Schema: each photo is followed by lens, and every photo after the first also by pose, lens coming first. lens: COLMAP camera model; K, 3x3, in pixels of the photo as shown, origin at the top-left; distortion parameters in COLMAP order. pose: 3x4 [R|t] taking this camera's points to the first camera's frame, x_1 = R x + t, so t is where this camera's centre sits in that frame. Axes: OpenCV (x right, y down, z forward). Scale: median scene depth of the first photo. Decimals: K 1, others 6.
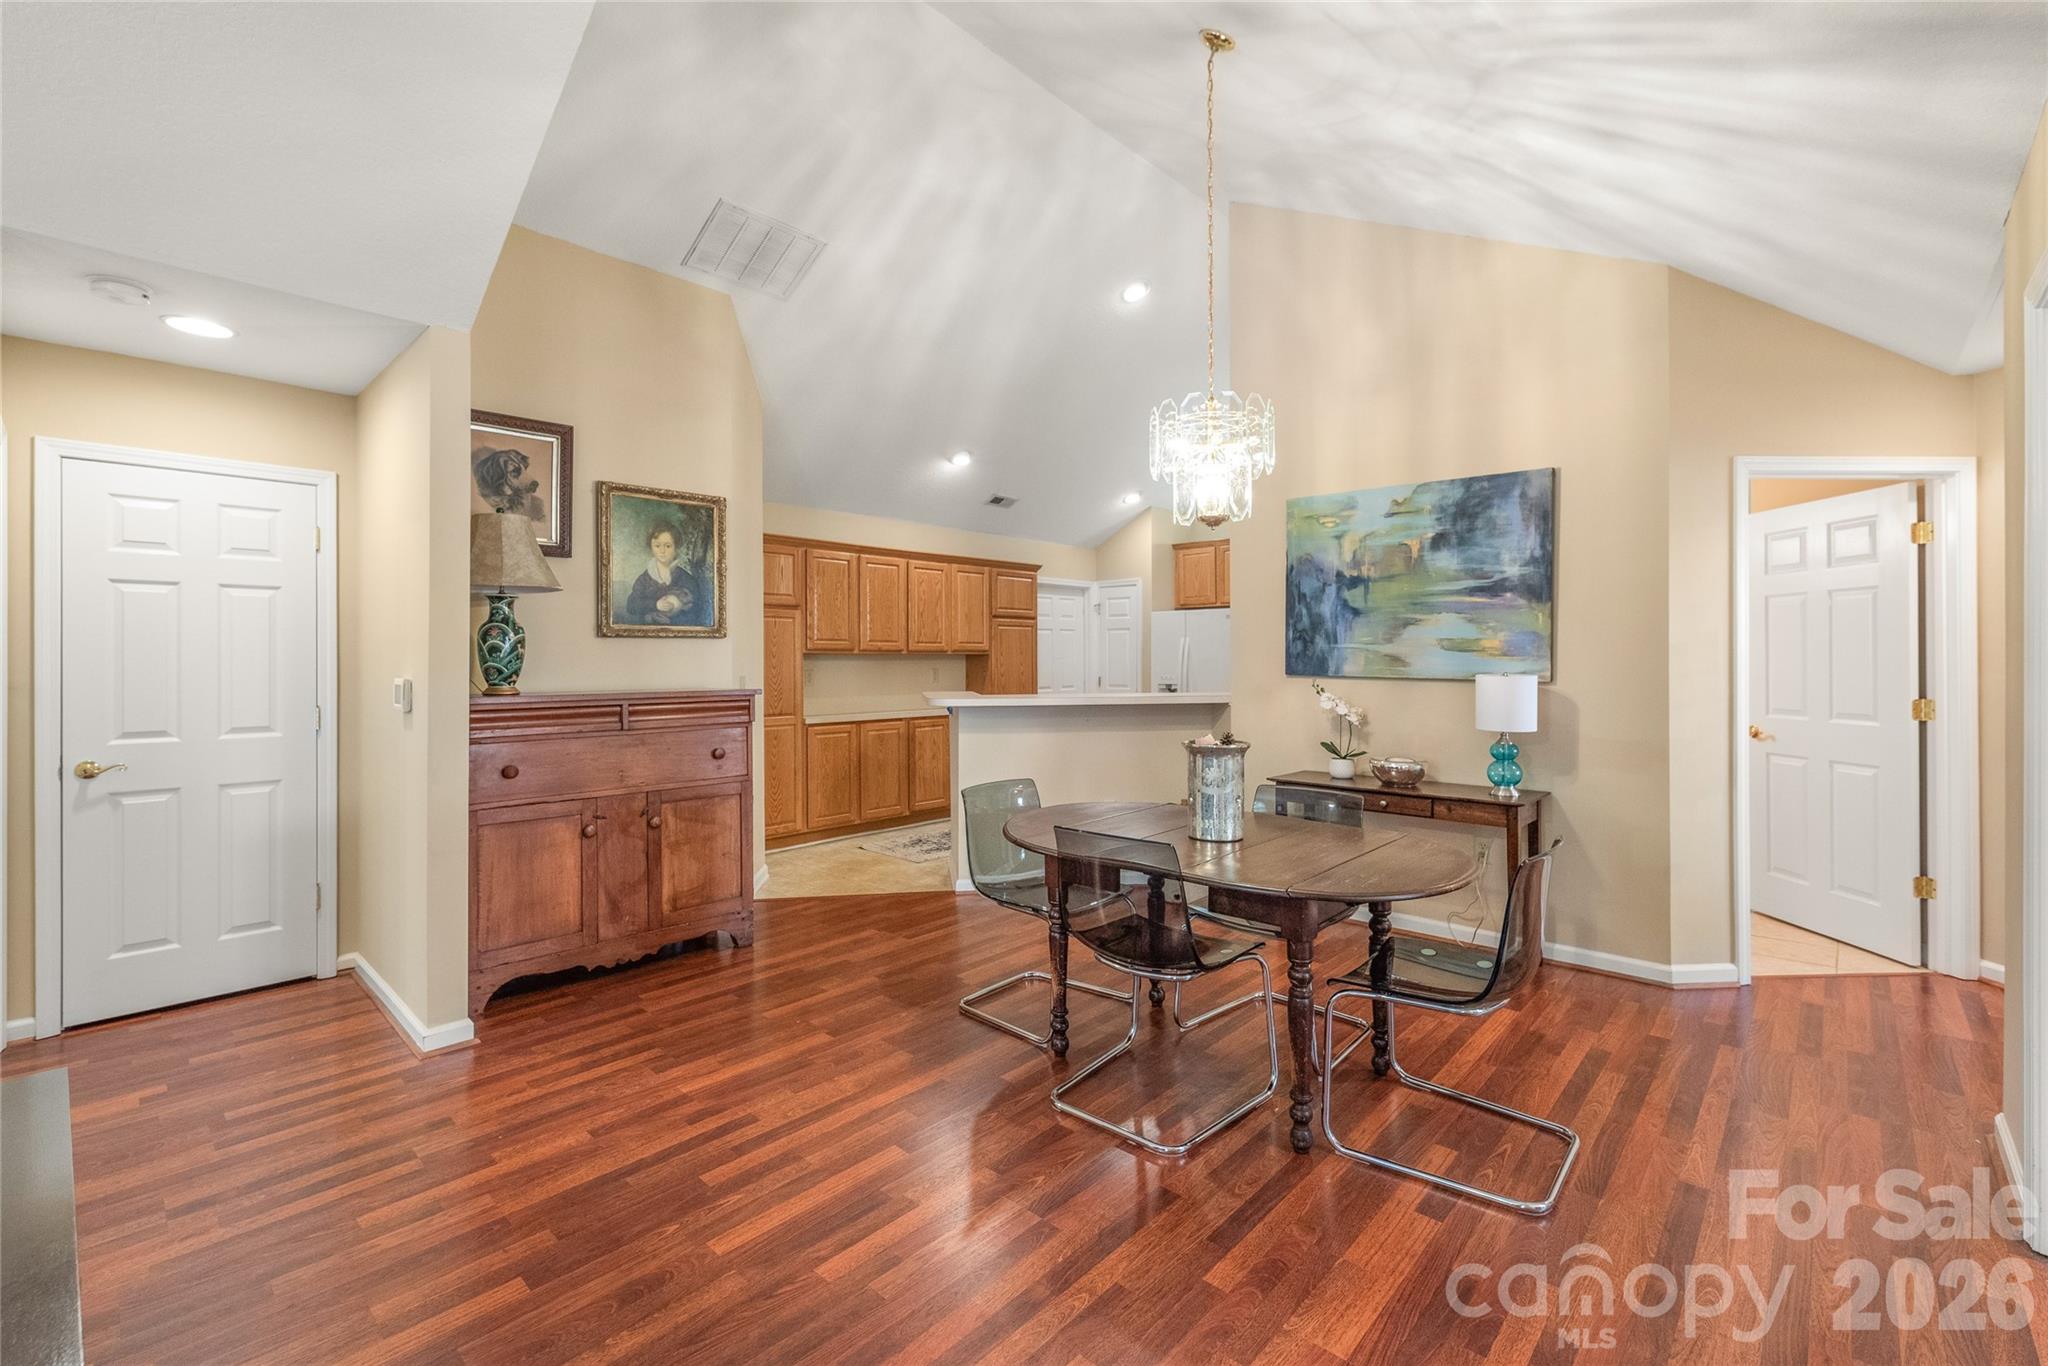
lens RADIAL K [[874.8, 0, 1026.2], [0, 874.8, 657.0], [0, 0, 1]] dist [-0.000616, -0.000297]
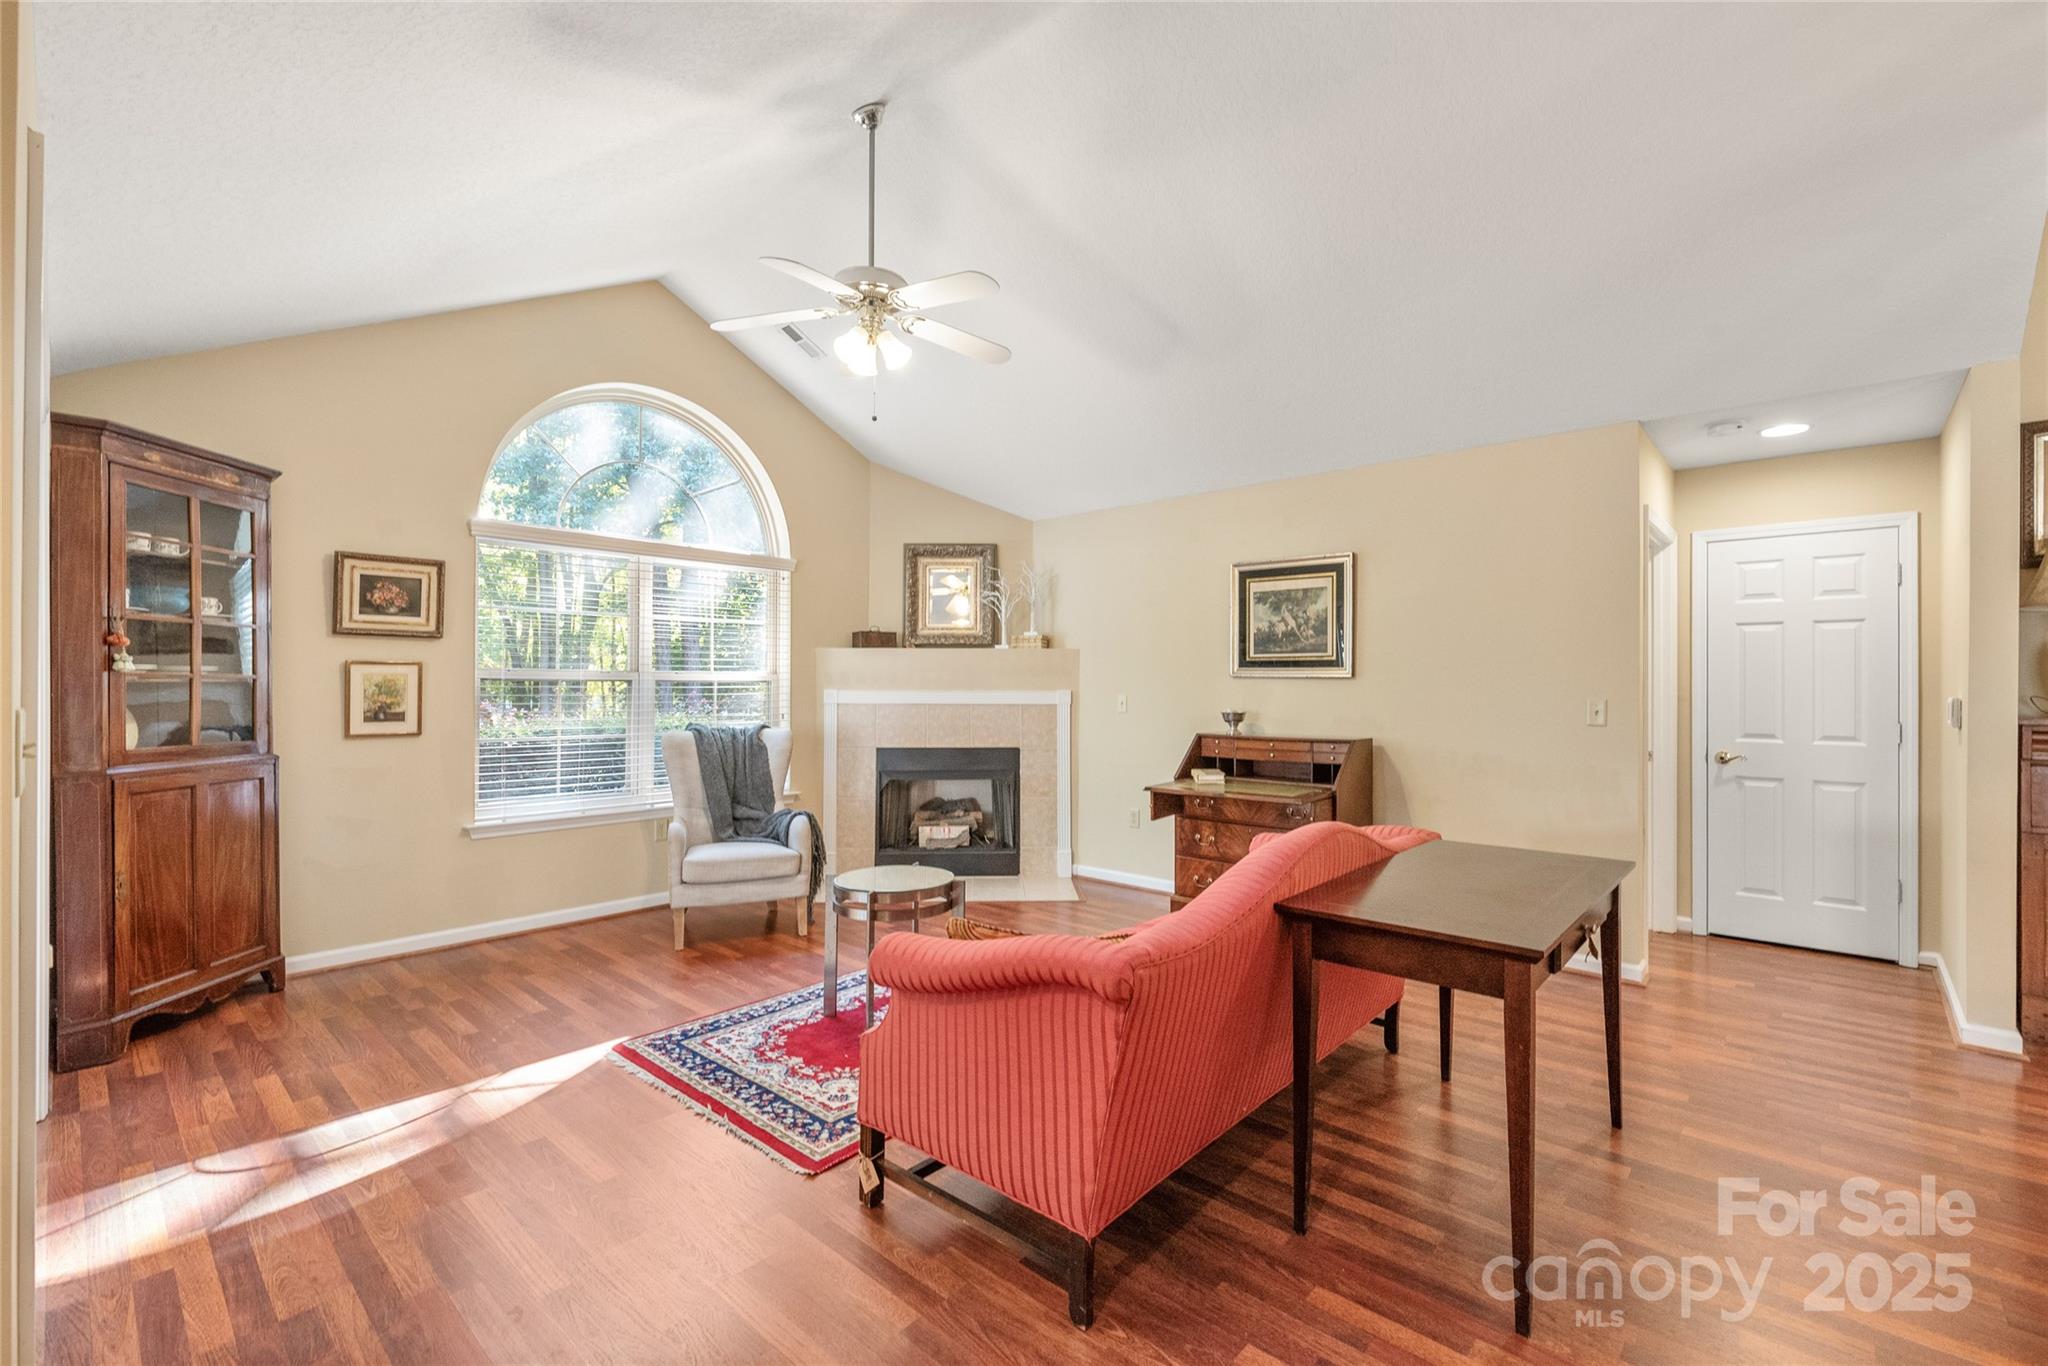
lens RADIAL K [[883.0, 0, 1024.0], [0, 883.0, 683.0], [0, 0, 1]] dist [-0.000286, -0.000076]
pose [[0.012430, 0.000204, -0.999923, 0.279729], [-0.000865, 1.000000, 0.000193, 0.005987], [0.999922, 0.000862, 0.012430, -0.126740]]
